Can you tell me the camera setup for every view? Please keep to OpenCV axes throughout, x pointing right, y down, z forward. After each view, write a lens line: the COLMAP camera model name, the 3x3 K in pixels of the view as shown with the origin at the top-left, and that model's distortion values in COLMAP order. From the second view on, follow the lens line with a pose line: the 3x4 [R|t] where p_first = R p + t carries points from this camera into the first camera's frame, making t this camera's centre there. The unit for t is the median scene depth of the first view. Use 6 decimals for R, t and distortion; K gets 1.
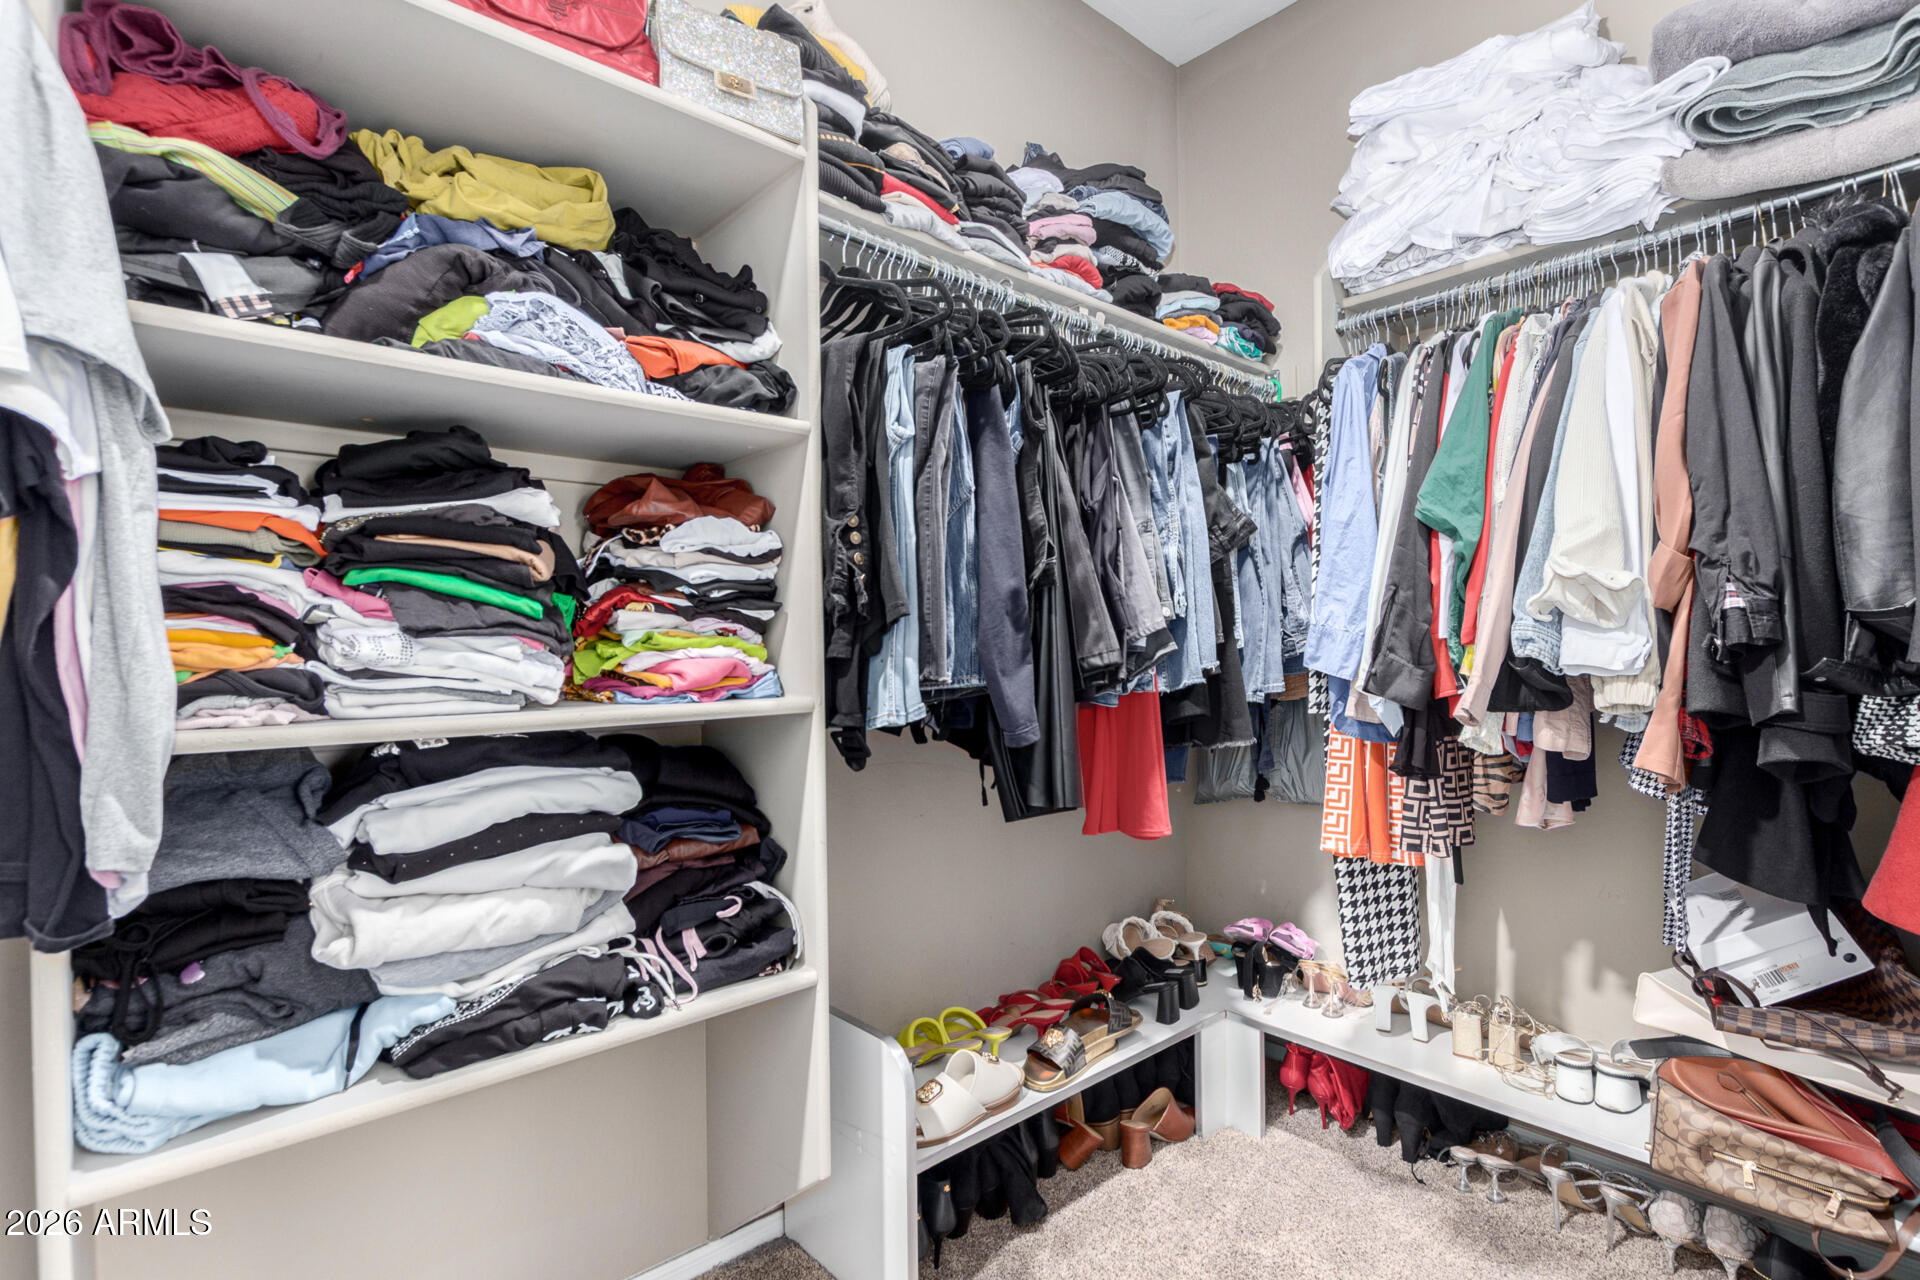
lens RADIAL K [[887.3, 0, 959.6], [0, 887.3, 655.3], [0, 0, 1]] dist [0.002083, -0.001302]
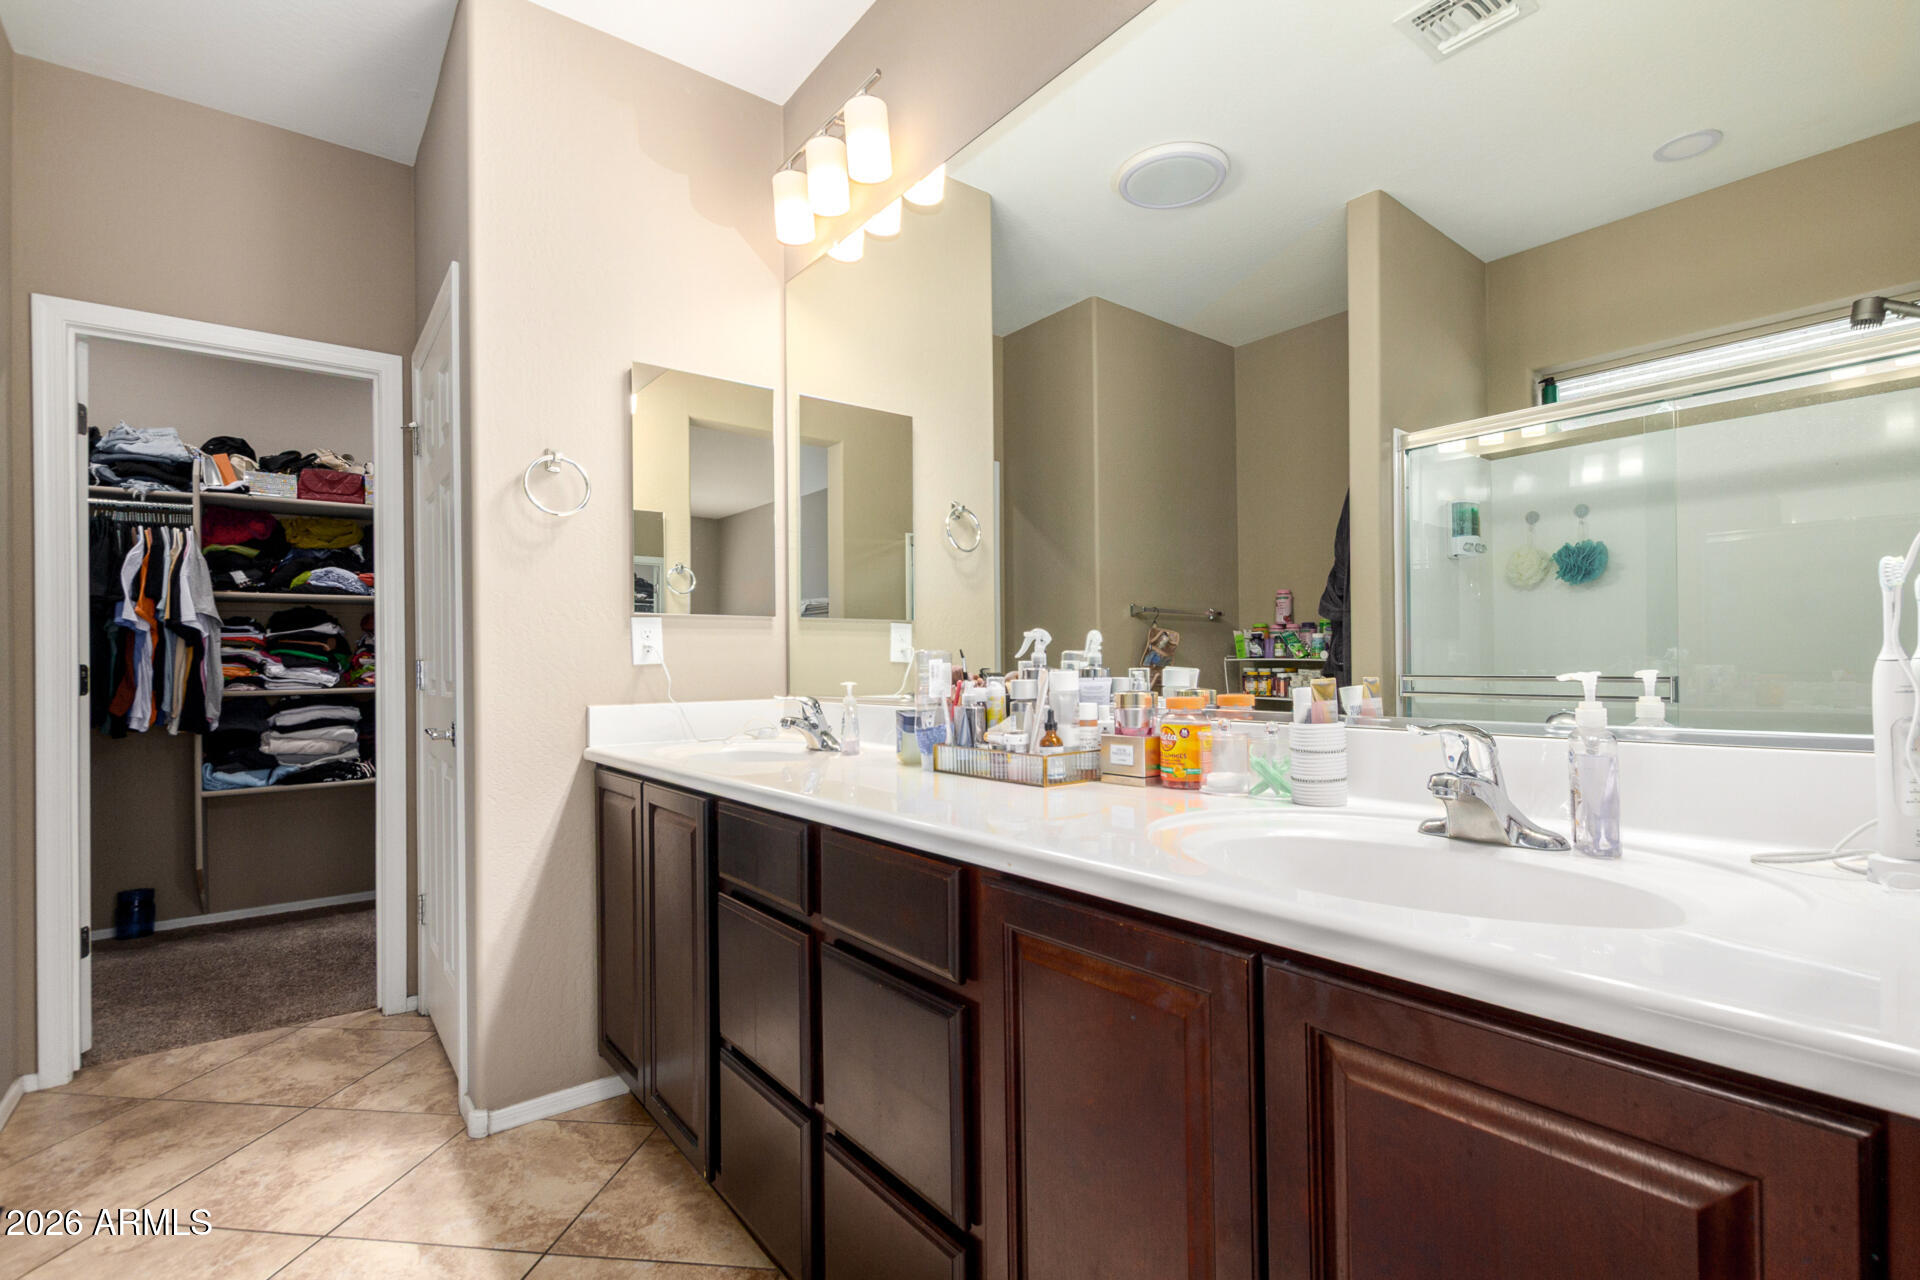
lens RADIAL K [[896.9, 0, 964.9], [0, 896.9, 656.3], [0, 0, 1]] dist [0.000614, -0.000640]
pose [[0.997545, 0.004125, -0.069902, 2.509122], [-0.004252, 0.999990, -0.001666, -0.076424], [0.069894, 0.001959, 0.997552, -2.583695]]
